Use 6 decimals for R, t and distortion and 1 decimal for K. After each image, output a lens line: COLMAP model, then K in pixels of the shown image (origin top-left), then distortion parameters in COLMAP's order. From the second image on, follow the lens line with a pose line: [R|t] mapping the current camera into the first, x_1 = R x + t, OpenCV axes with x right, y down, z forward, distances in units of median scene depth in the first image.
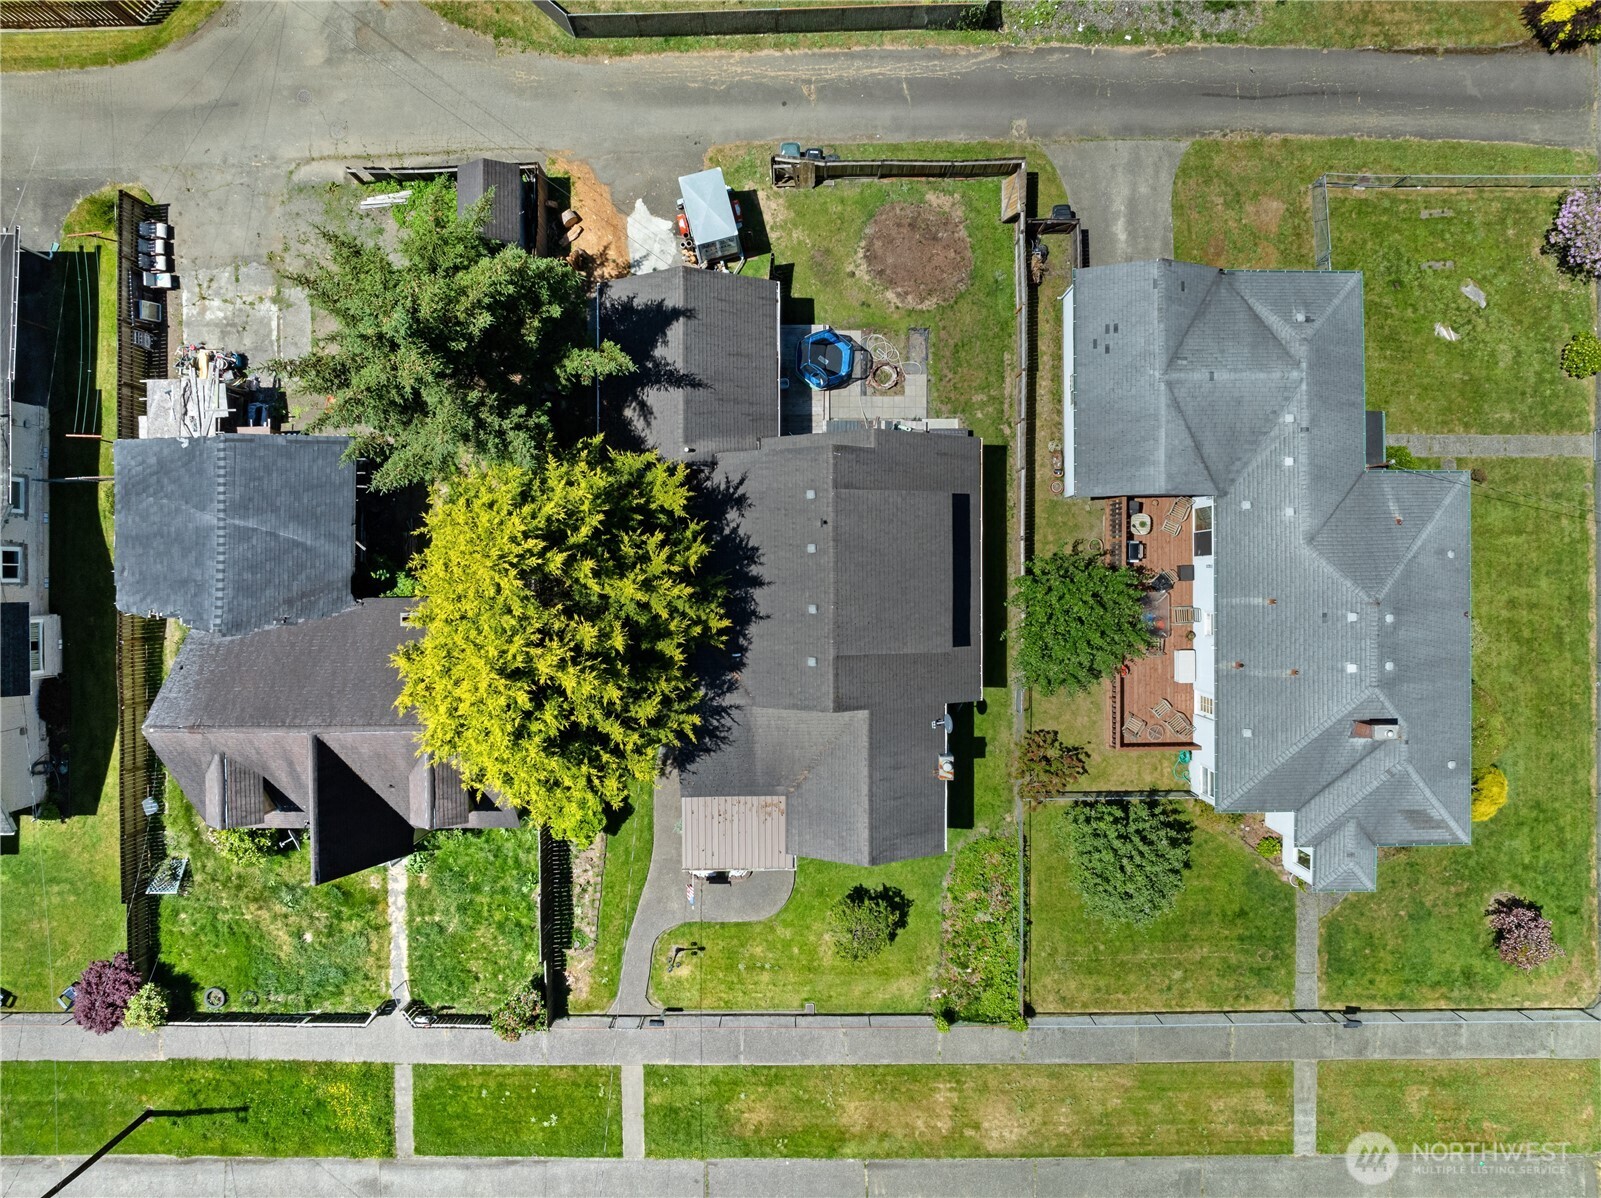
lens RADIAL K [[1113.4, 0, 800.5], [0, 1113.4, 599.0], [0, 0, 1]] dist [-0.035305, -0.002263]
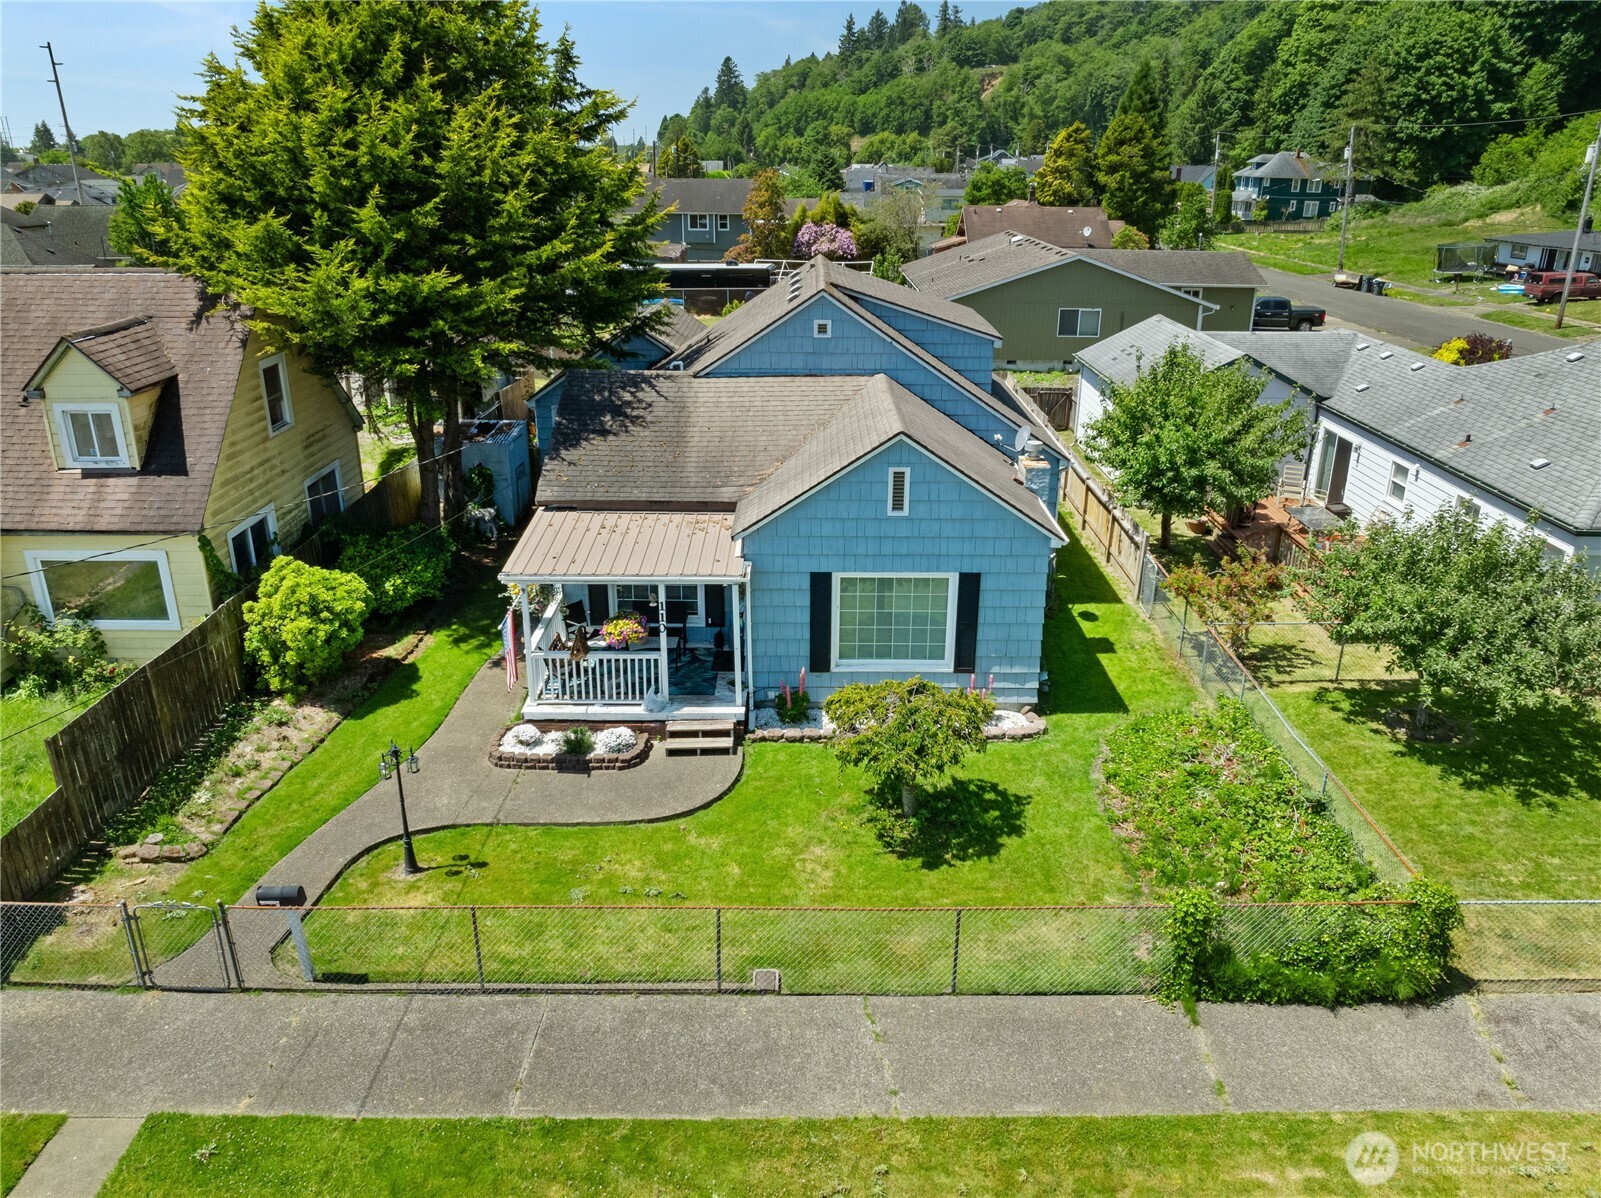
lens RADIAL K [[1126.3, 0, 800.5], [0, 1126.3, 599.0], [0, 0, 1]] dist [-0.041839, 0.010922]
pose [[0.999833, 0.017901, -0.003719, 0.017685], [-0.010077, 0.369831, -0.929045, 0.628471], [-0.015256, 0.928927, 0.369949, 0.780209]]
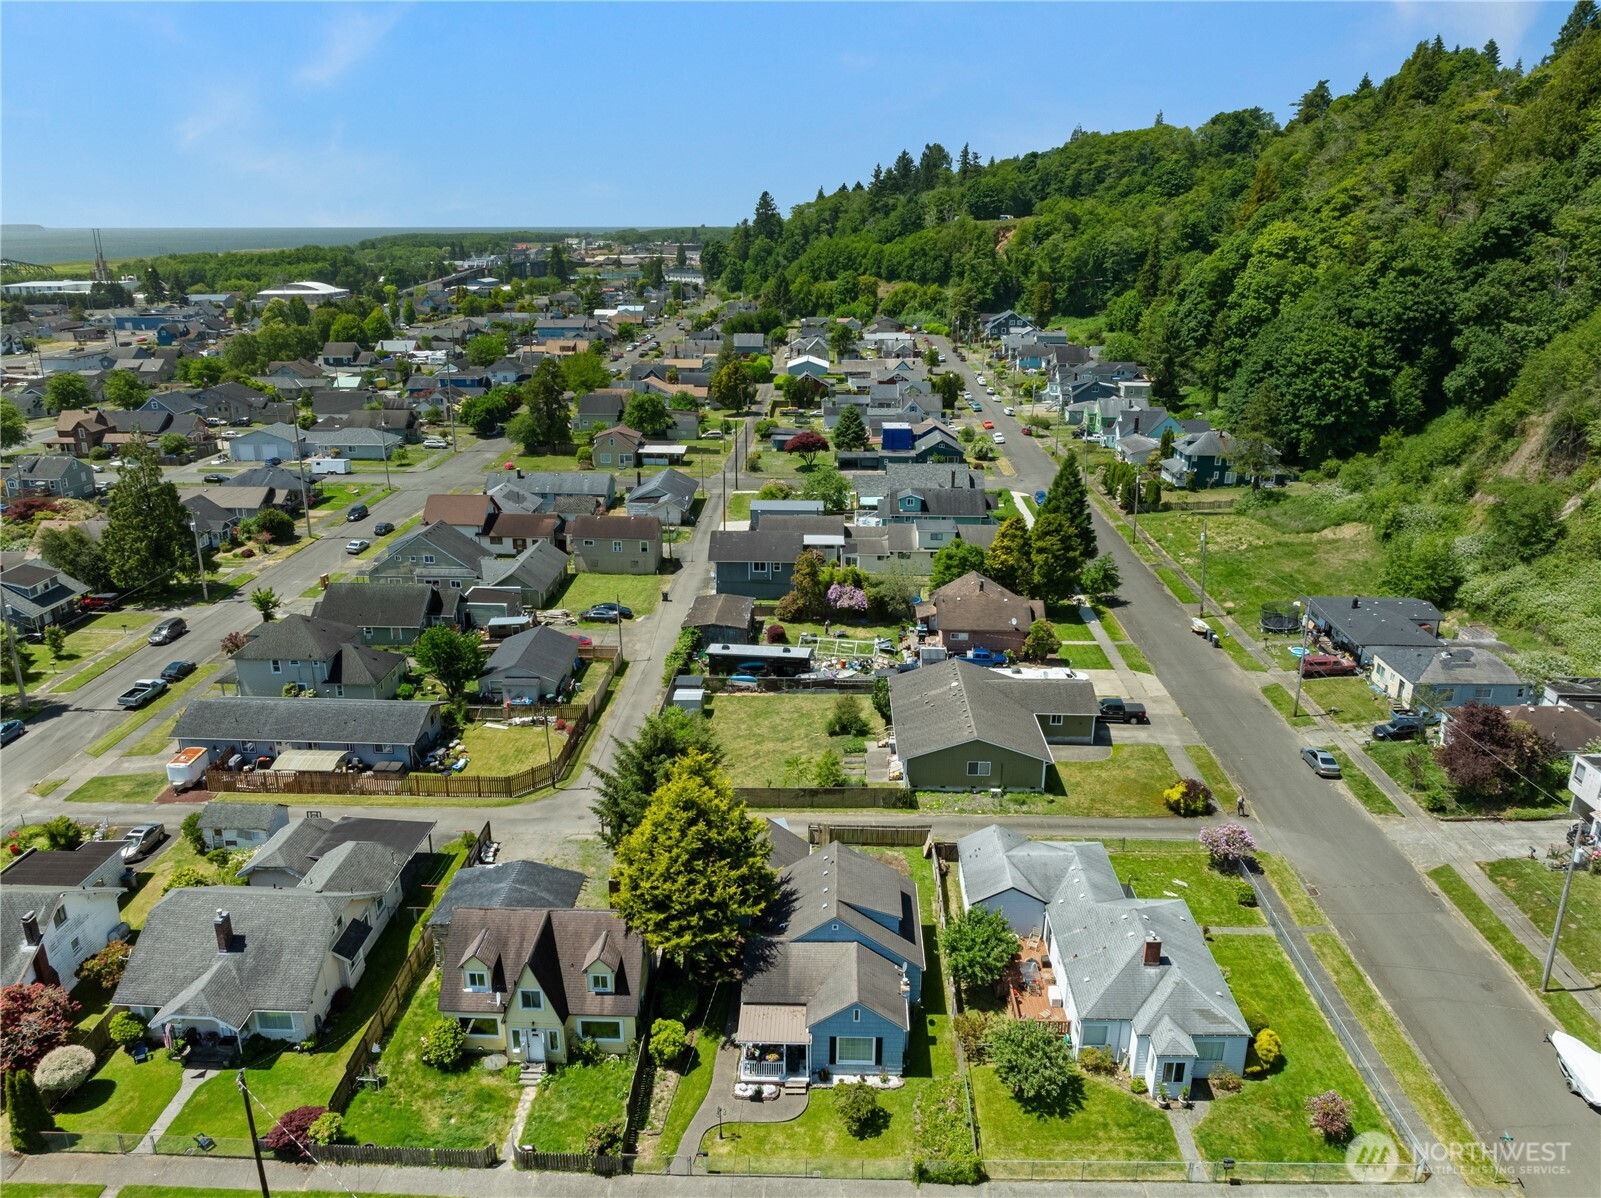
lens RADIAL K [[1118.0, 0, 800.5], [0, 1118.0, 599.0], [0, 0, 1]] dist [-0.000587, -0.095458]
pose [[0.999235, 0.023502, -0.031258, 0.013696], [-0.037089, 0.316050, -0.948017, 1.398837], [-0.012402, 0.948451, 0.316680, -0.058280]]
